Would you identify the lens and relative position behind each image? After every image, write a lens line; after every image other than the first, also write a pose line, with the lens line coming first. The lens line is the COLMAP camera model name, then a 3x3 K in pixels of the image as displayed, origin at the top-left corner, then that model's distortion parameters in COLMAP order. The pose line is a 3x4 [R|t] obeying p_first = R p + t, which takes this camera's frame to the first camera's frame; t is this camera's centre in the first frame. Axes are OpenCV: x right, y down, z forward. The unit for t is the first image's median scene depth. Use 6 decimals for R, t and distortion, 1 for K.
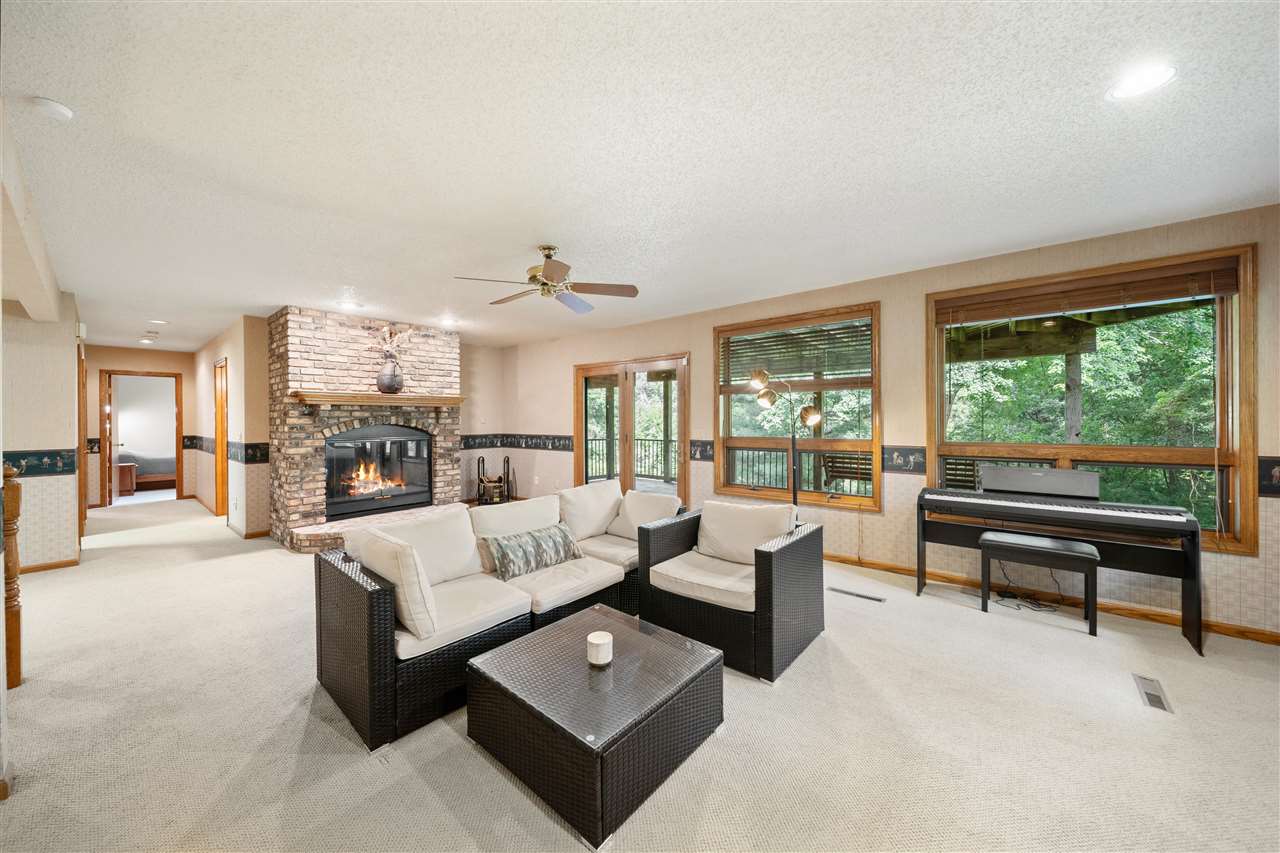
lens RADIAL K [[454.9, 0, 641.4], [0, 454.9, 420.2], [0, 0, 1]] dist [0.001337, 0.000005]
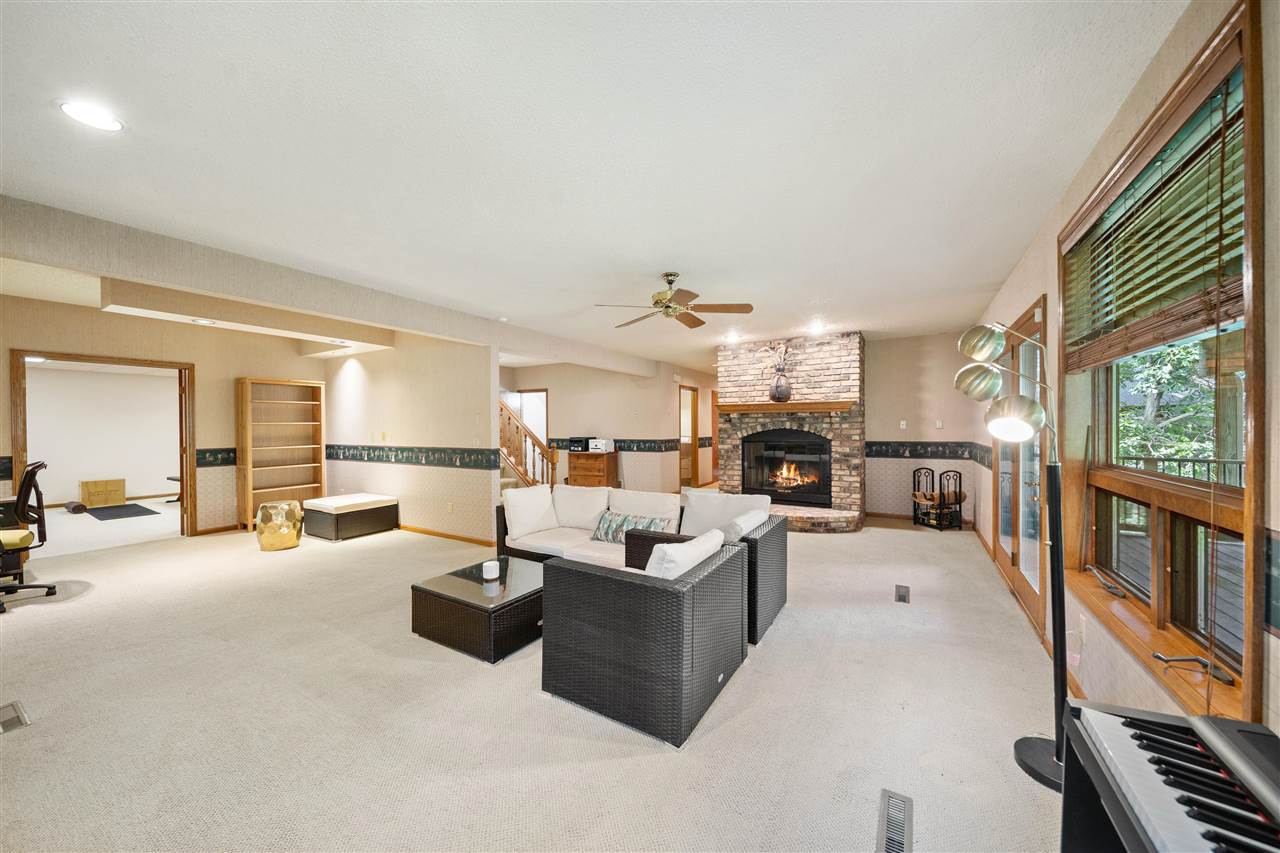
lens RADIAL K [[454.9, 0, 638.3], [0, 454.9, 429.2], [0, 0, 1]] dist [0.001337, 0.000005]
pose [[0.155244, 0.008739, -0.987837, 0.487568], [0.002598, 0.999954, 0.009255, -0.000991], [0.987873, -0.004003, 0.155215, 0.422220]]
